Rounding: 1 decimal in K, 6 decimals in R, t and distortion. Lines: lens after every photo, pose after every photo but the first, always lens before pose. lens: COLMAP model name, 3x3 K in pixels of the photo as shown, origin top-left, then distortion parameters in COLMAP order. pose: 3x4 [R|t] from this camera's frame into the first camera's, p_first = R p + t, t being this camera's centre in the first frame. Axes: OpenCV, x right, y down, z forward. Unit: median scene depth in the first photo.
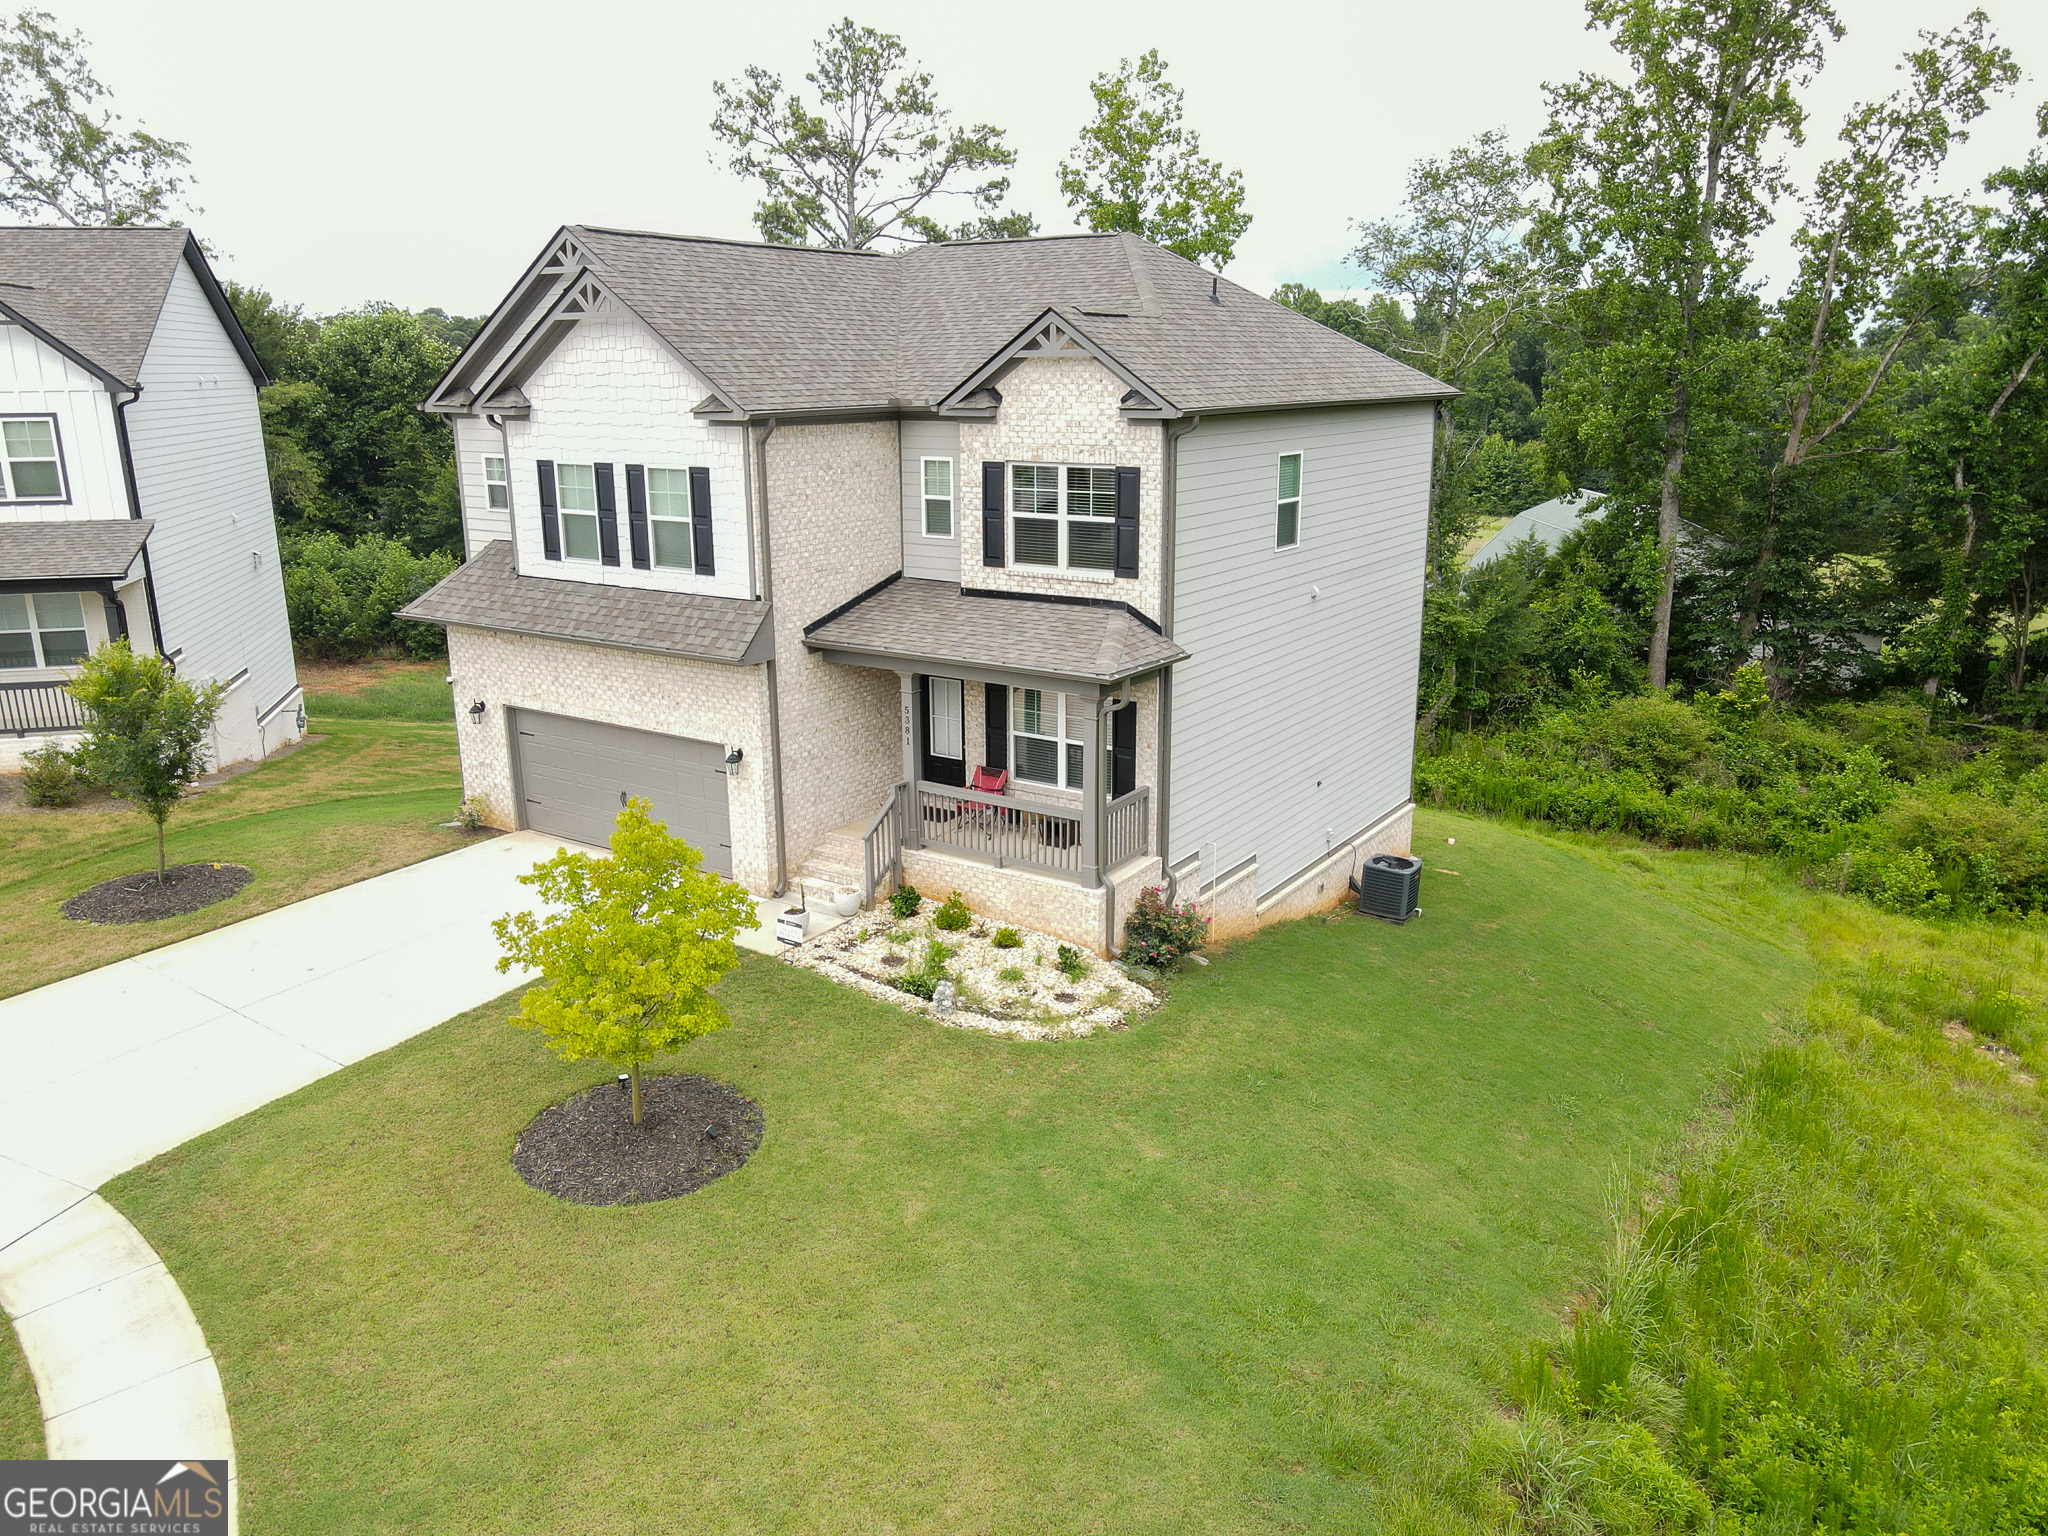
lens RADIAL K [[1504.2, 0, 1024.0], [0, 1504.2, 768.0], [0, 0, 1]] dist [0.011512, 0.003492]
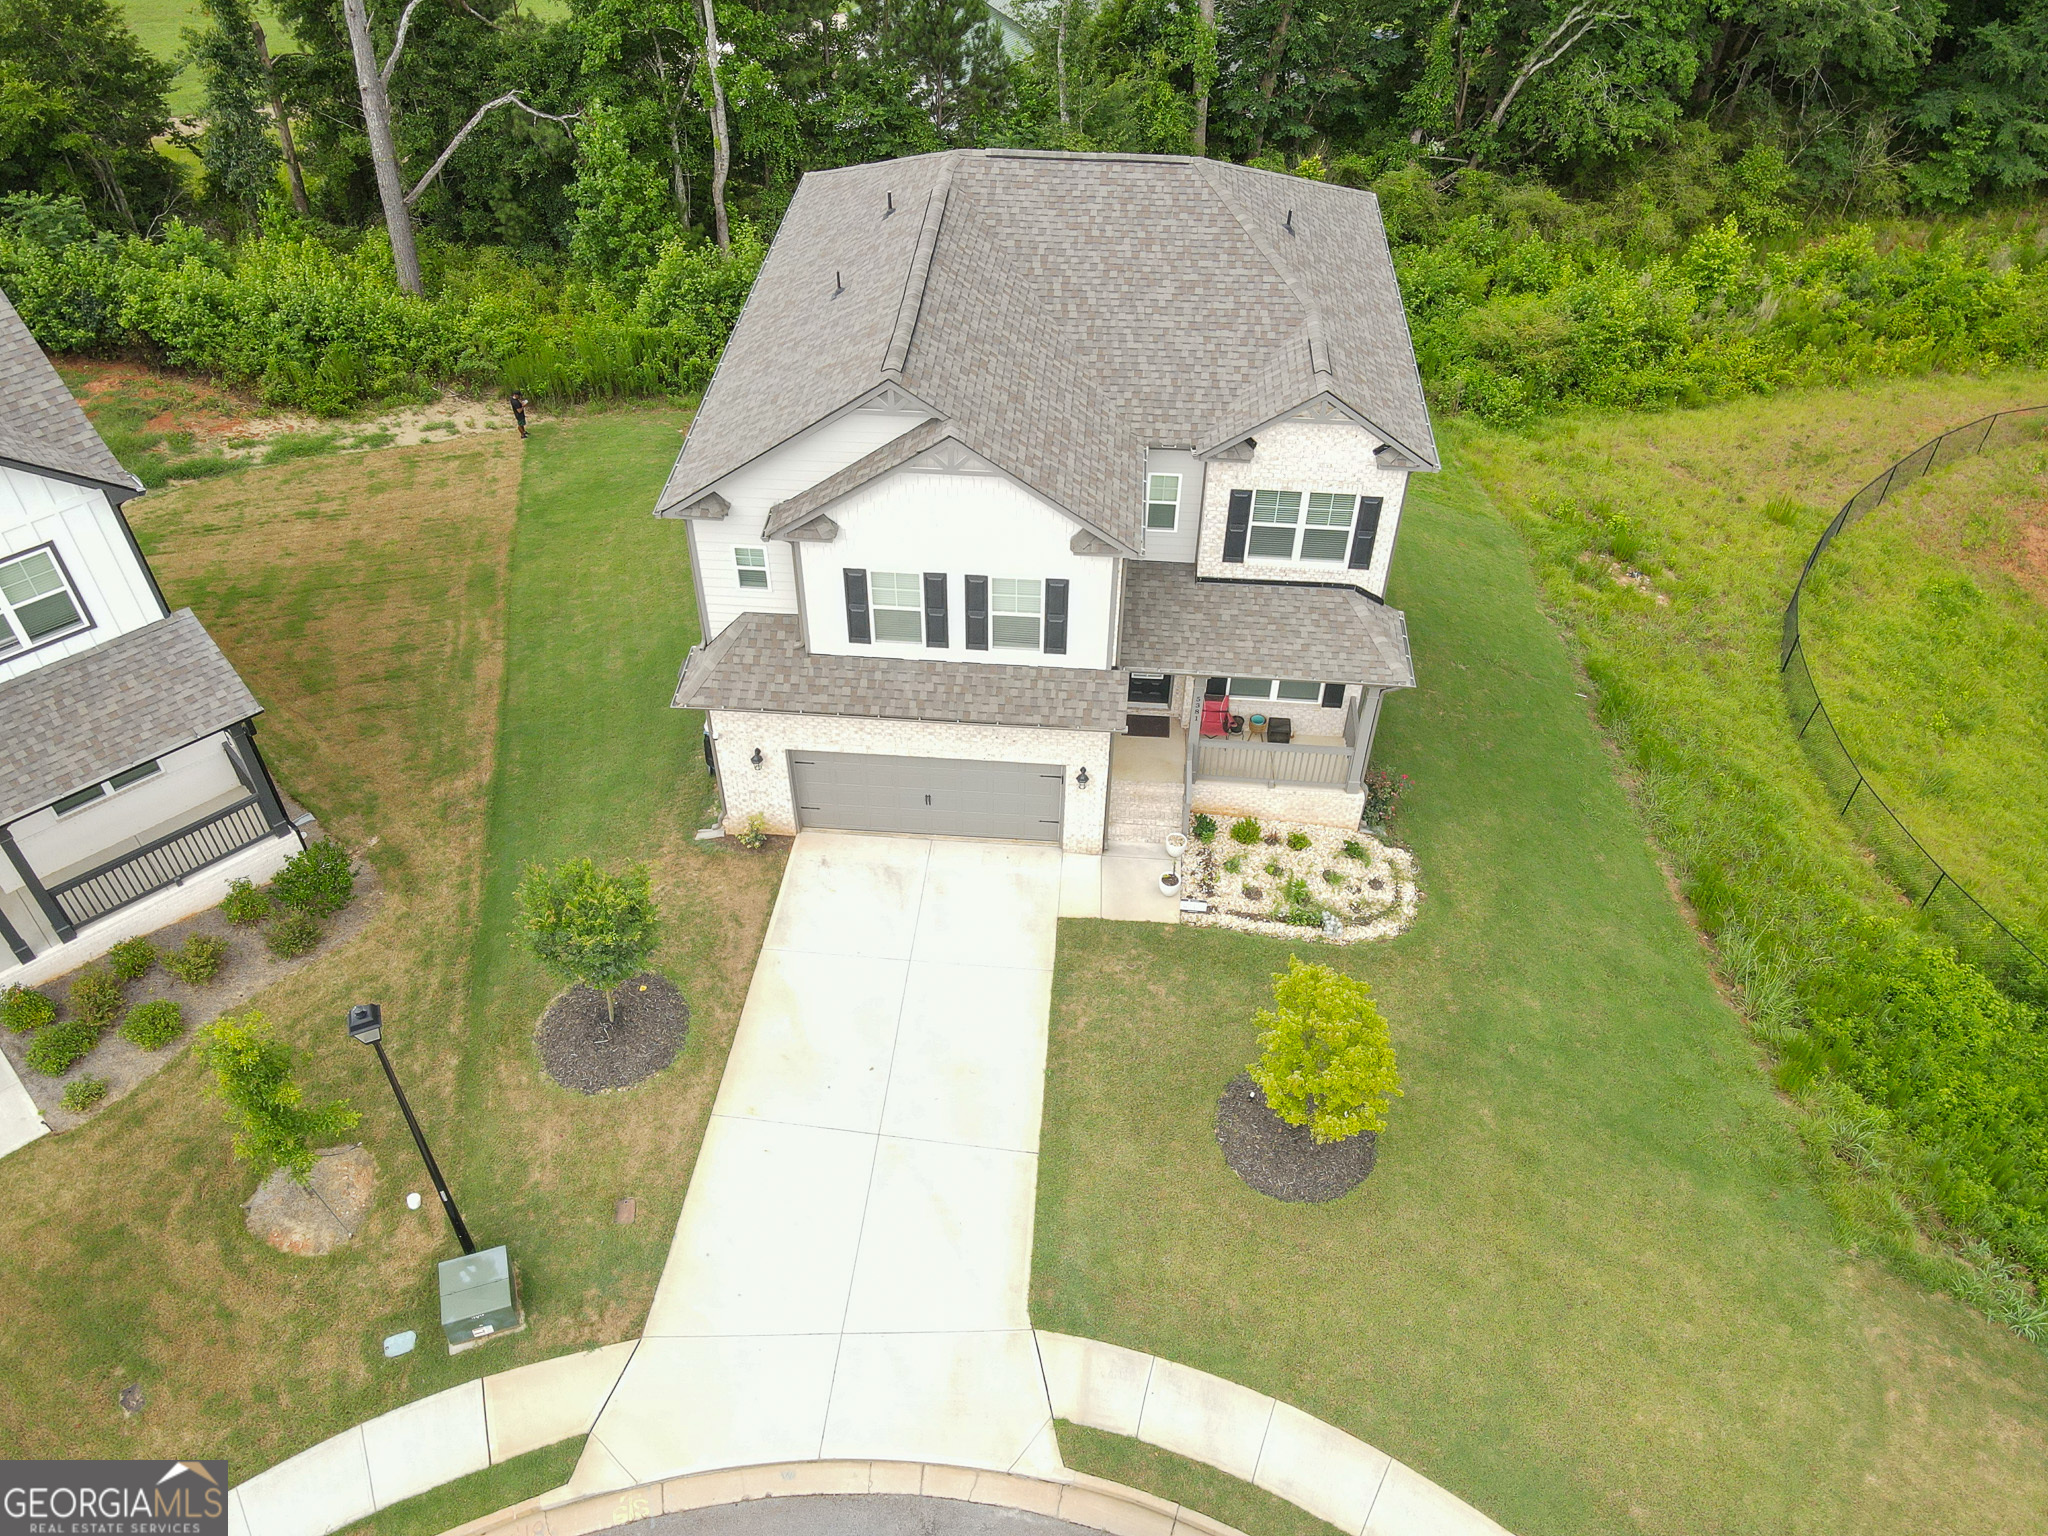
lens RADIAL K [[1518.7, 0, 1024.0], [0, 1518.7, 768.0], [0, 0, 1]] dist [-0.018187, 0.003973]
pose [[0.868863, -0.325728, 0.372799, -0.698967], [0.112930, 0.863603, 0.491361, -0.631095], [-0.482000, -0.384825, 0.787137, 0.053598]]
